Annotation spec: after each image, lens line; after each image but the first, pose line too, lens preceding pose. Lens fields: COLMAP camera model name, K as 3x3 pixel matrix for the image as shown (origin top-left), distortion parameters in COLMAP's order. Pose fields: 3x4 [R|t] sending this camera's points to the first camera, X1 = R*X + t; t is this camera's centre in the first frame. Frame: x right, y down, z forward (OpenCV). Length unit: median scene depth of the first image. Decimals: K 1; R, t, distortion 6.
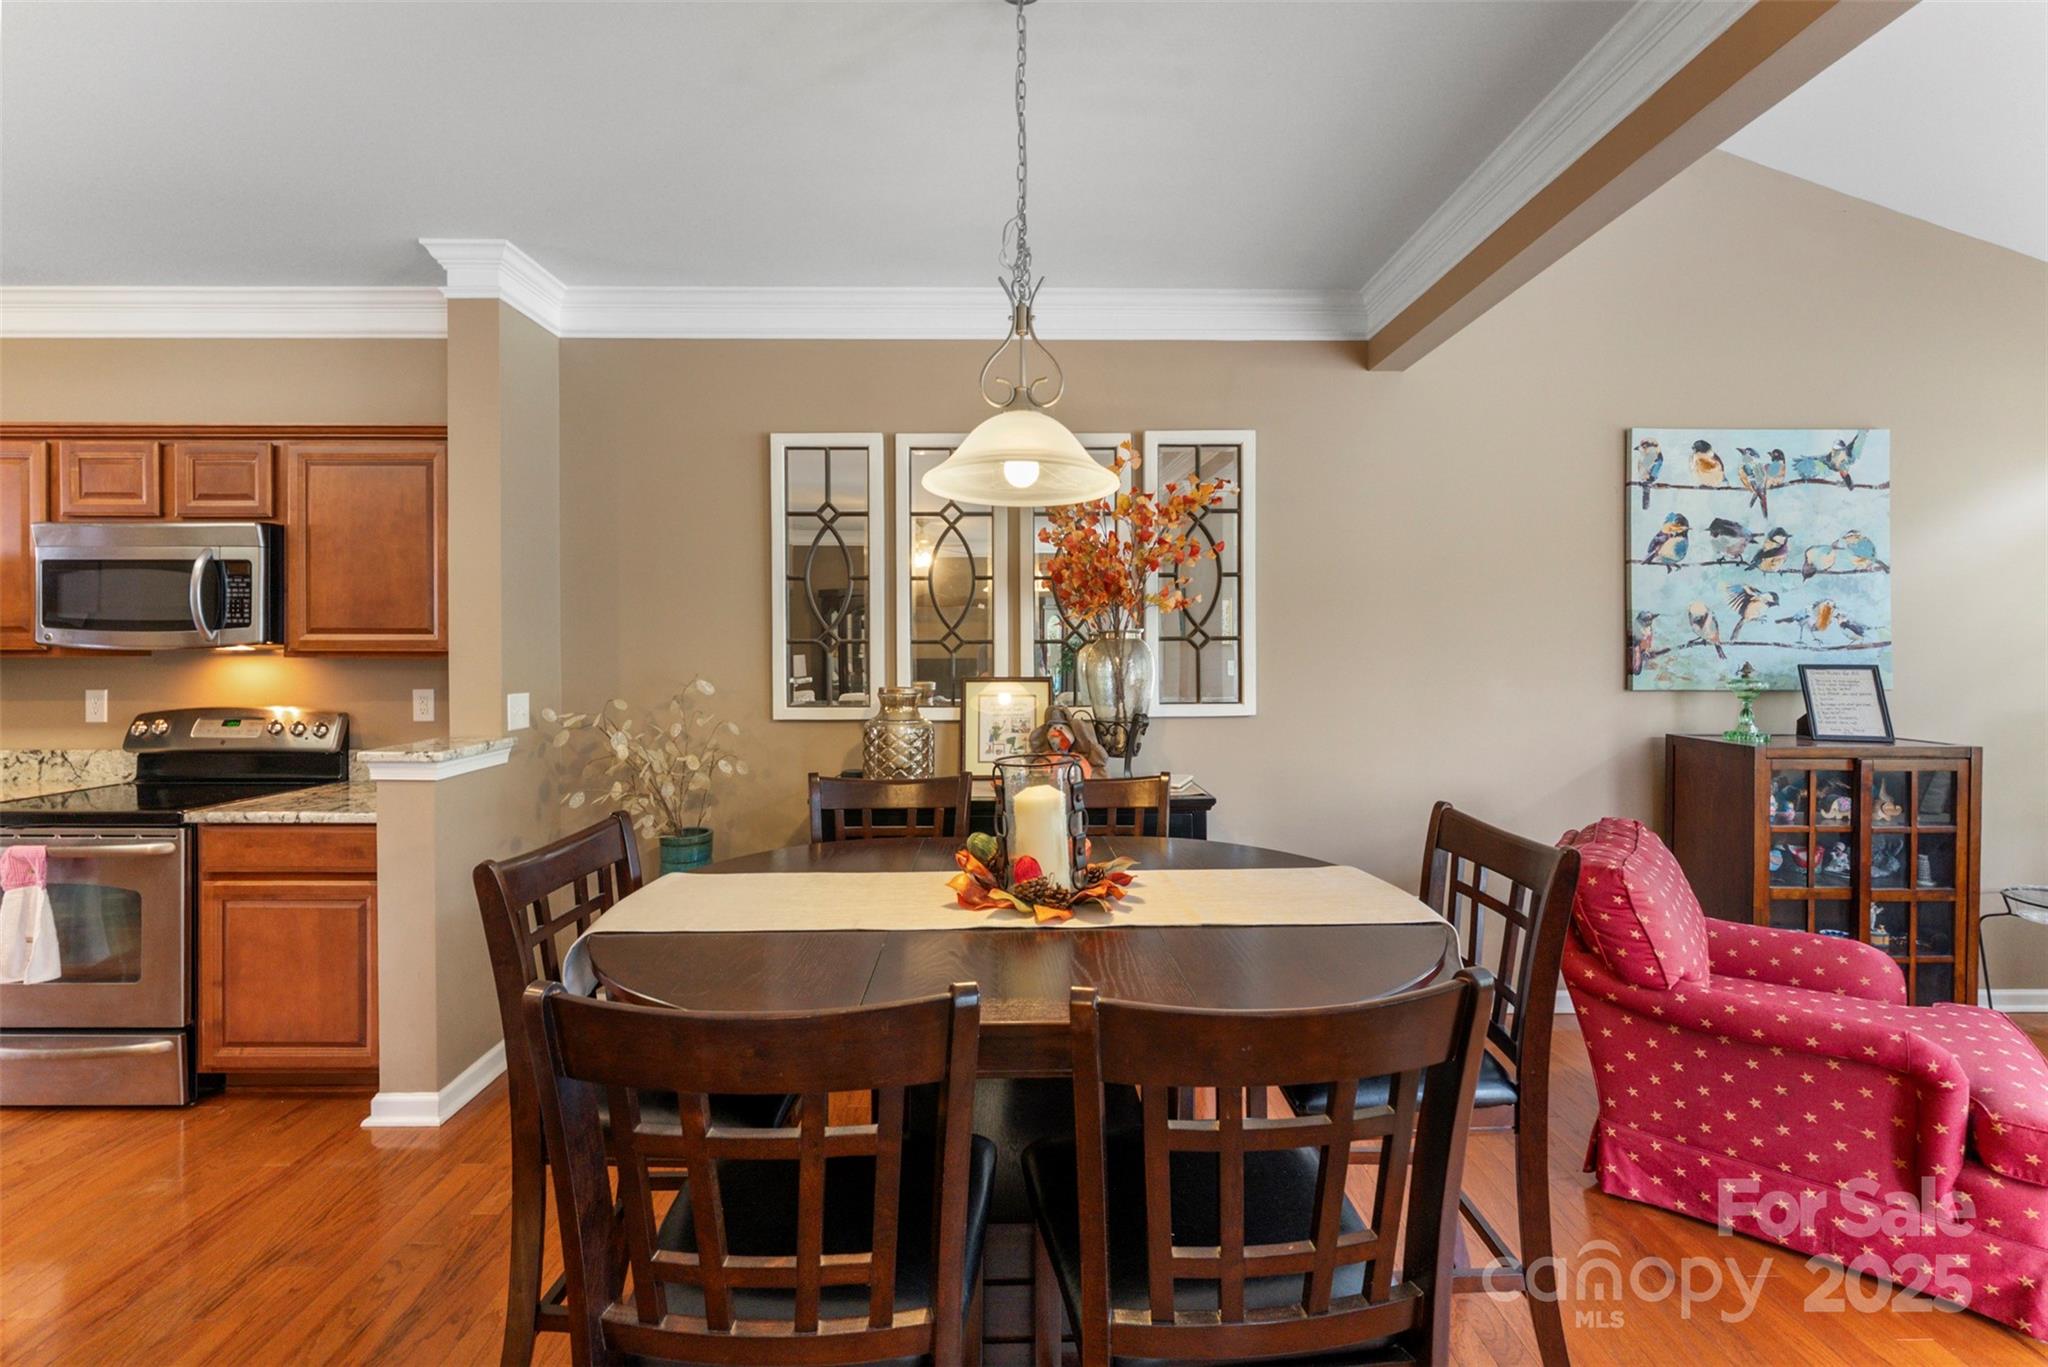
lens RADIAL K [[821.4, 0, 1033.5], [0, 821.4, 657.6], [0, 0, 1]] dist [-0.000760, -0.000171]
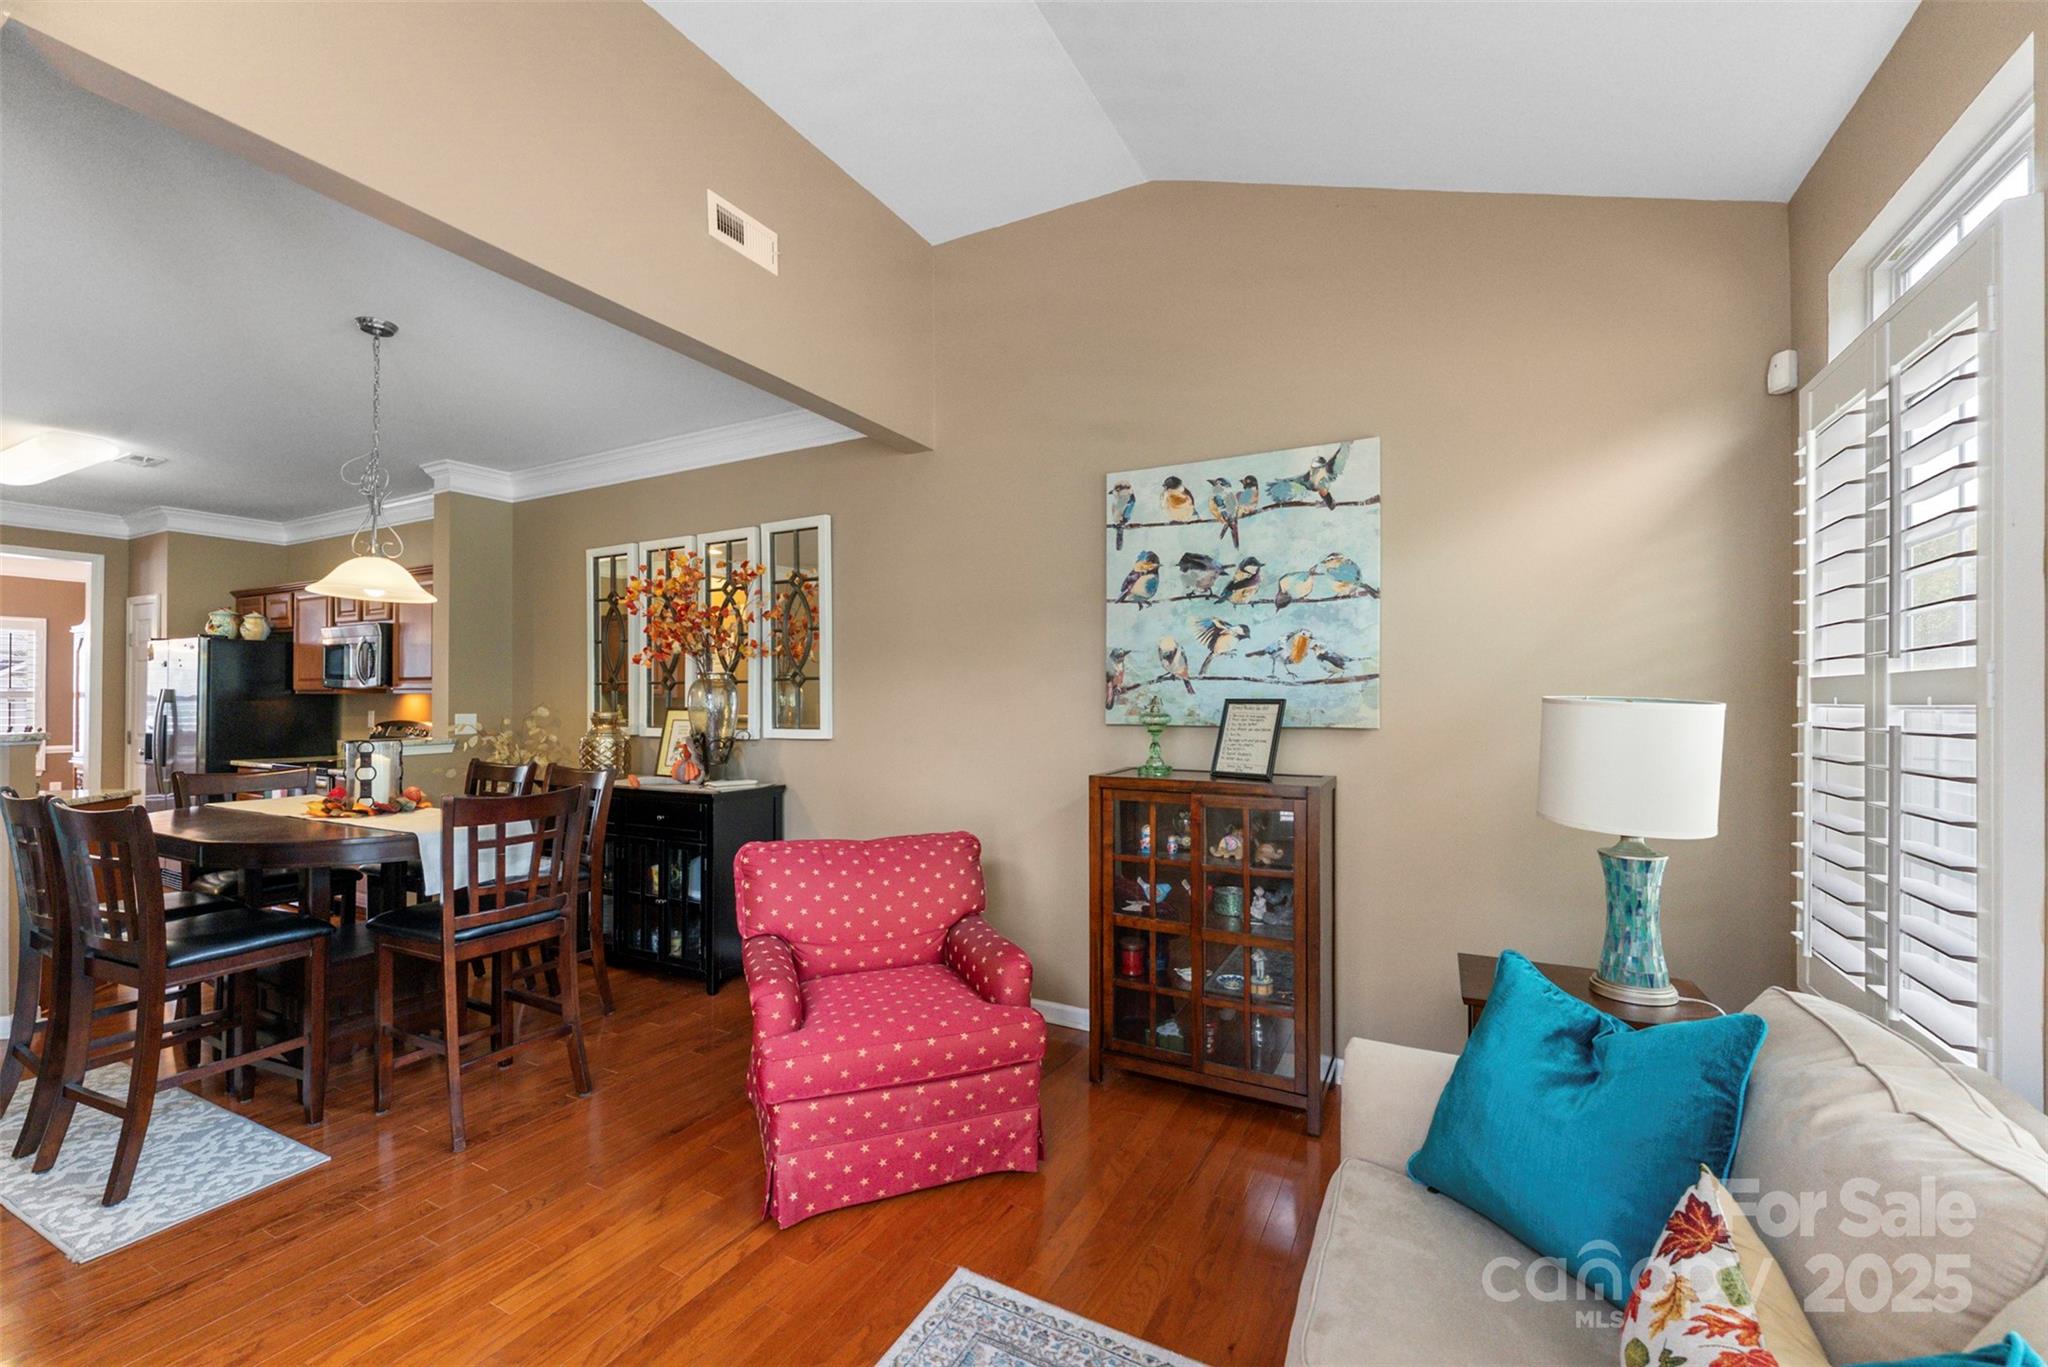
lens RADIAL K [[821.4, 0, 1022.8], [0, 821.4, 698.0], [0, 0, 1]] dist [-0.000760, -0.000171]
pose [[0.878683, 0.001254, -0.477404, 1.137993], [0.001487, 0.999985, 0.005364, 0.001136], [0.477404, -0.005423, 0.878667, 0.026052]]
